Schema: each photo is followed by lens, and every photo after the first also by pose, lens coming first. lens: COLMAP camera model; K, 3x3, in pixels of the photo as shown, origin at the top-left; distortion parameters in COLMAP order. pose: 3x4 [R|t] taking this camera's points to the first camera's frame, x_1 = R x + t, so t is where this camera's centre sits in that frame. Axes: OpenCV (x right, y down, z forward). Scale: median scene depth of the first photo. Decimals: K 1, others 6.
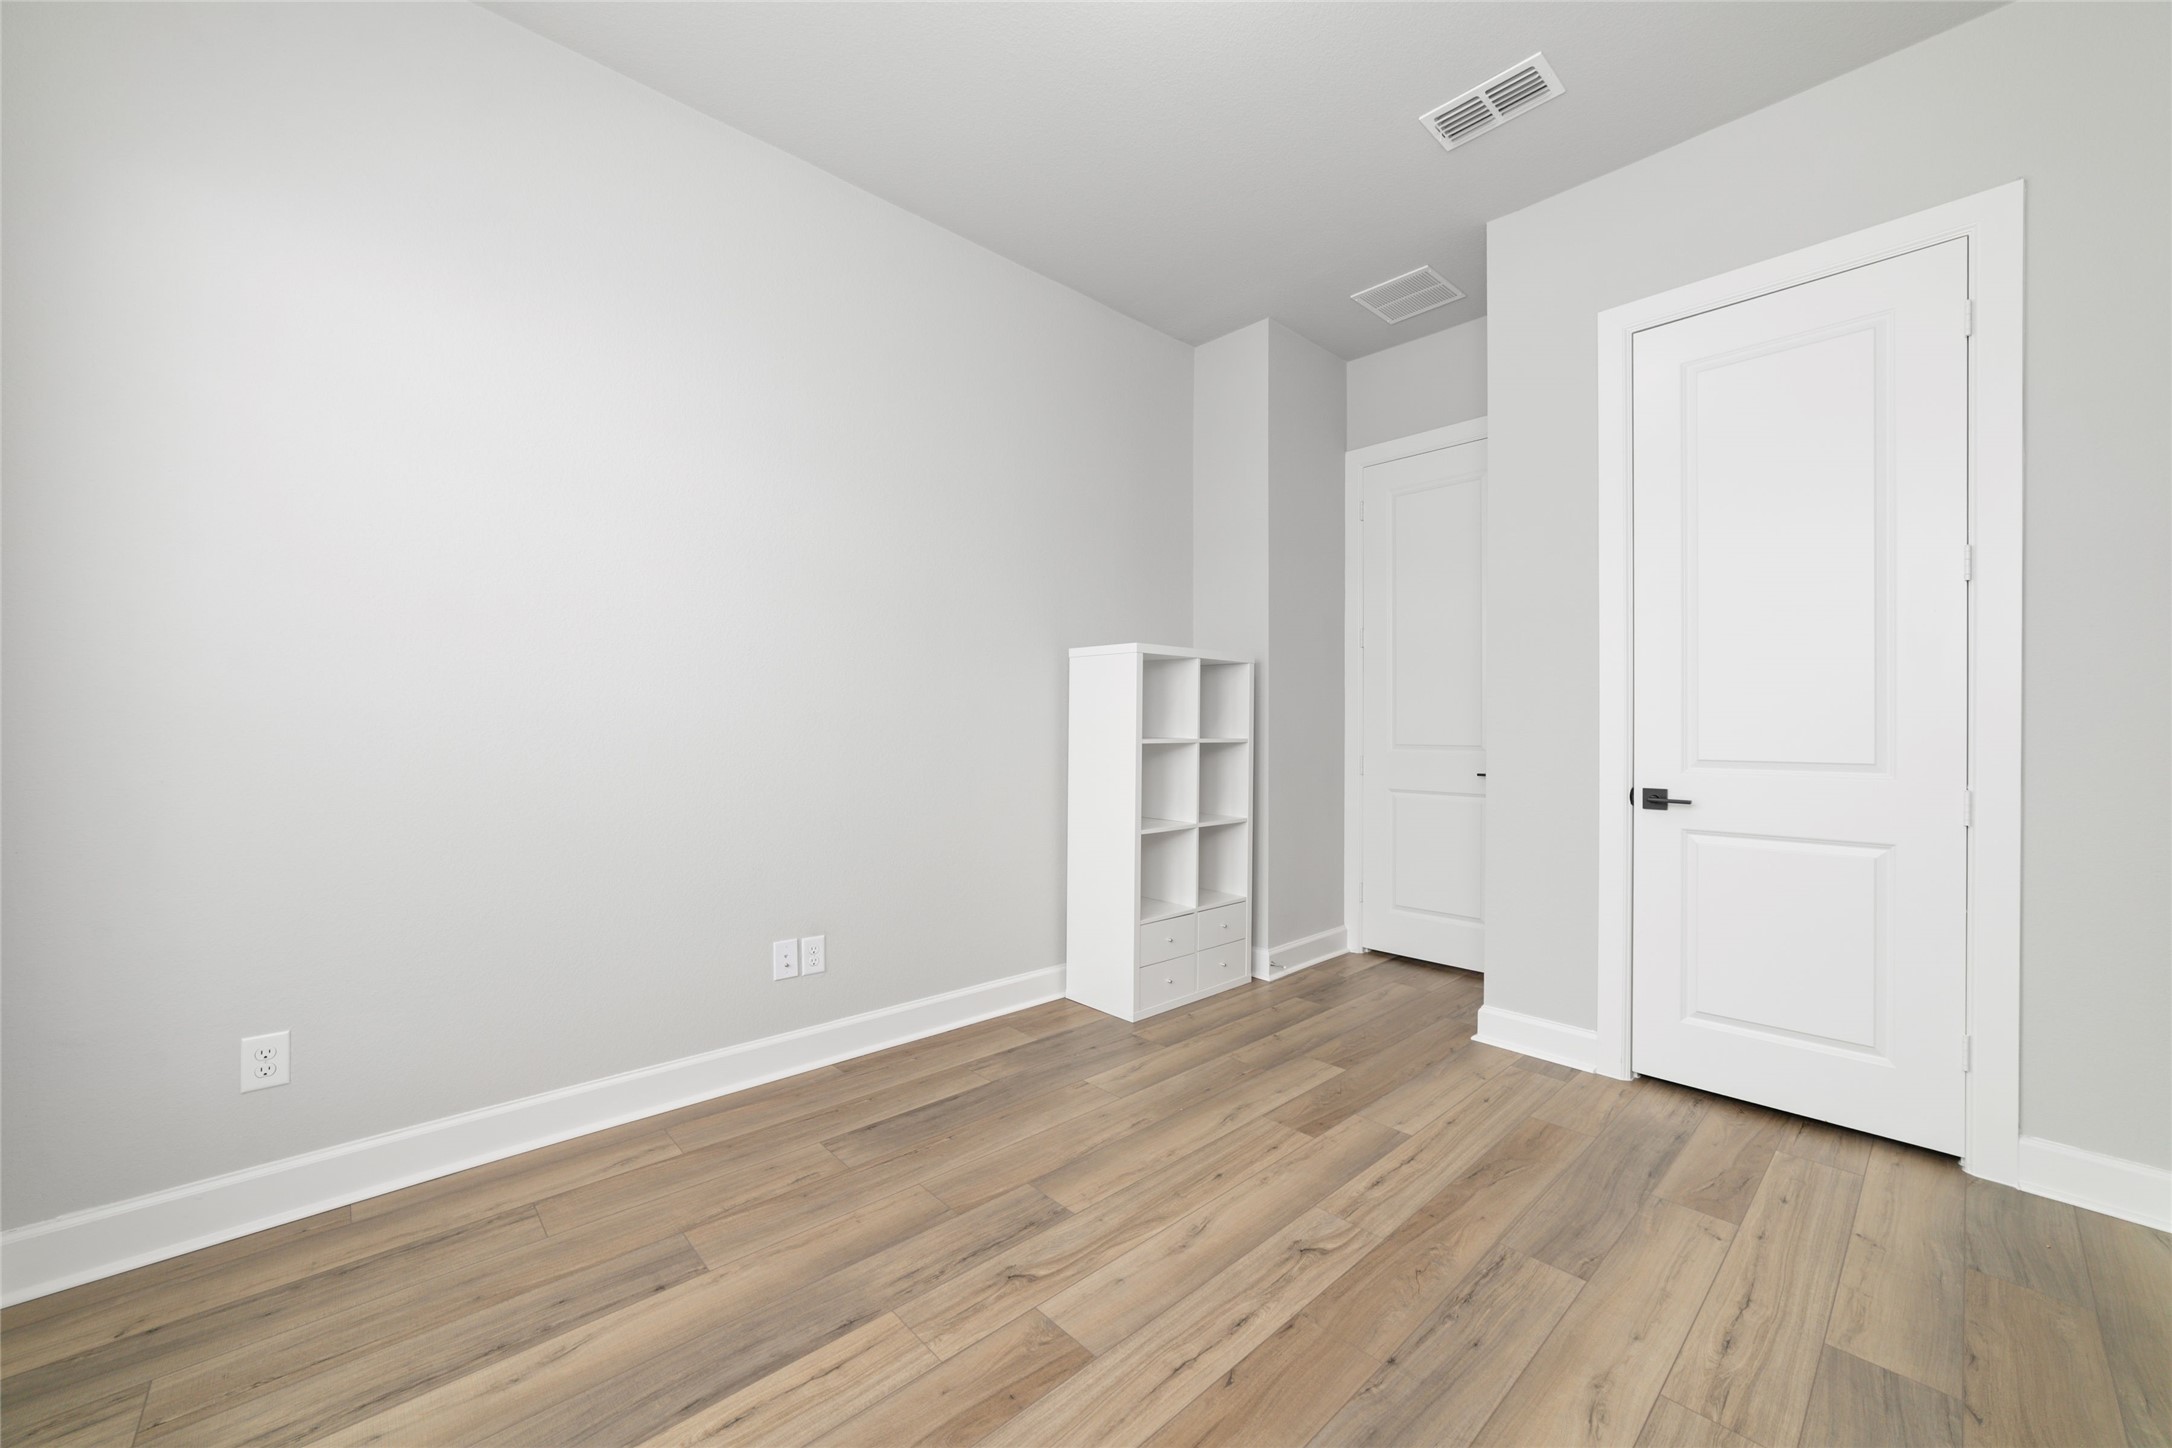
lens RADIAL K [[831.4, 0, 1096.7], [0, 831.4, 738.3], [0, 0, 1]] dist [-0.019787, 0.006785]
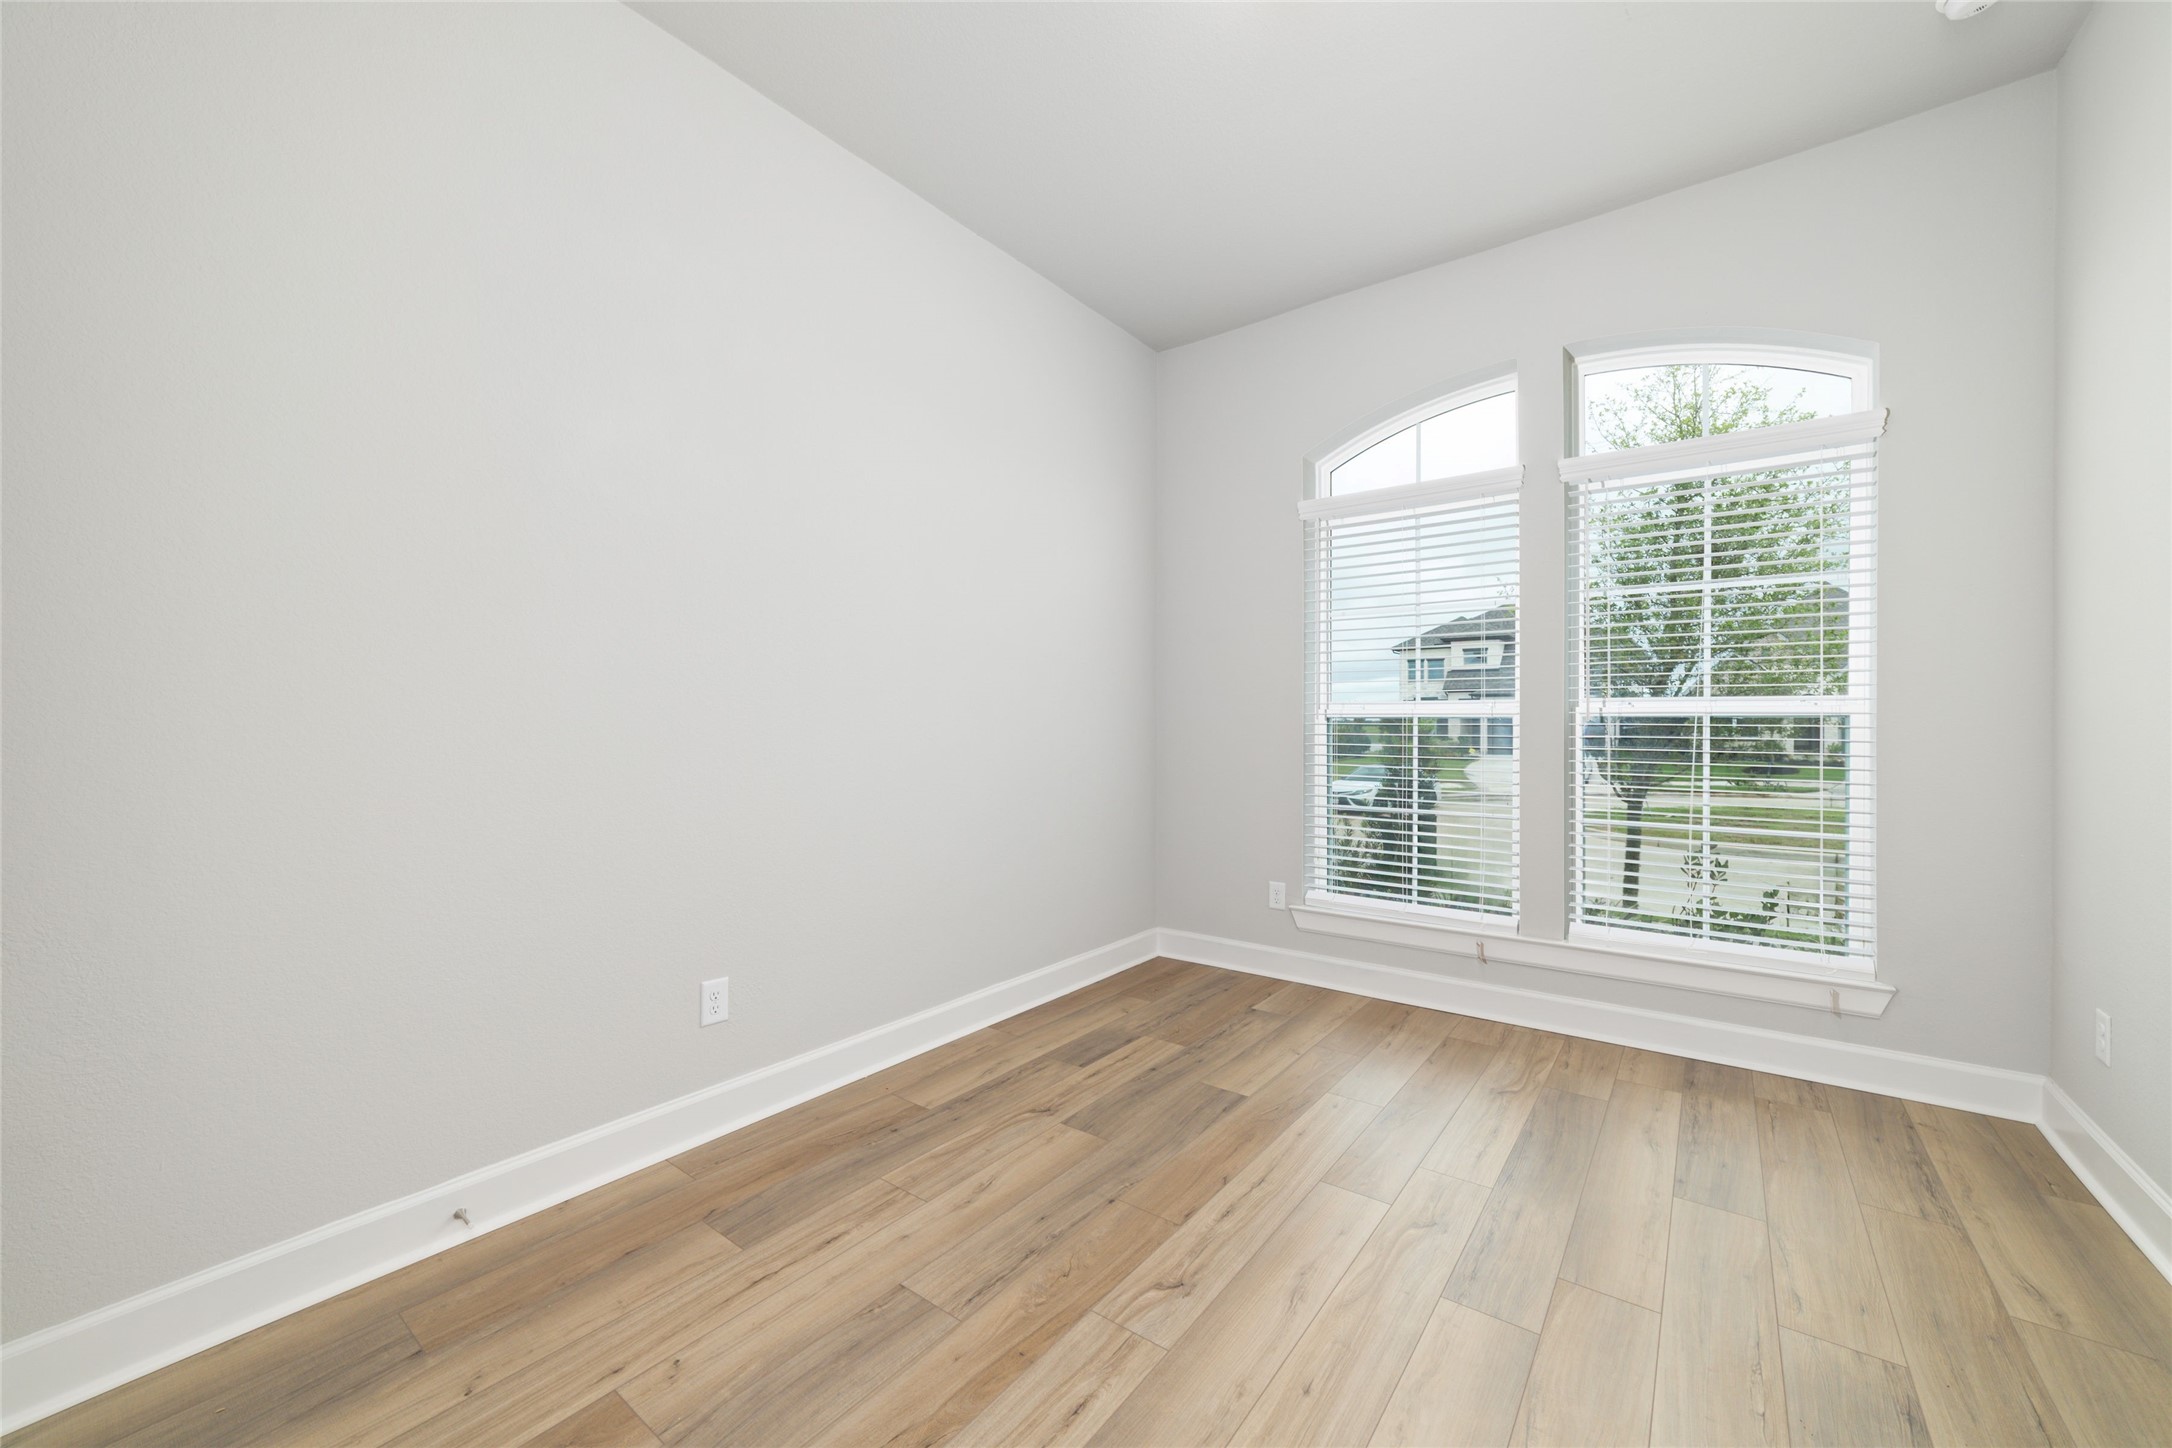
lens RADIAL K [[831.4, 0, 1085.2], [0, 831.4, 727.8], [0, 0, 1]] dist [-0.019787, 0.006785]
pose [[-0.987121, -0.004673, -0.159906, 0.538935], [-0.007440, 0.999833, 0.016711, -0.027813], [0.159801, 0.017685, -0.986991, 2.006484]]
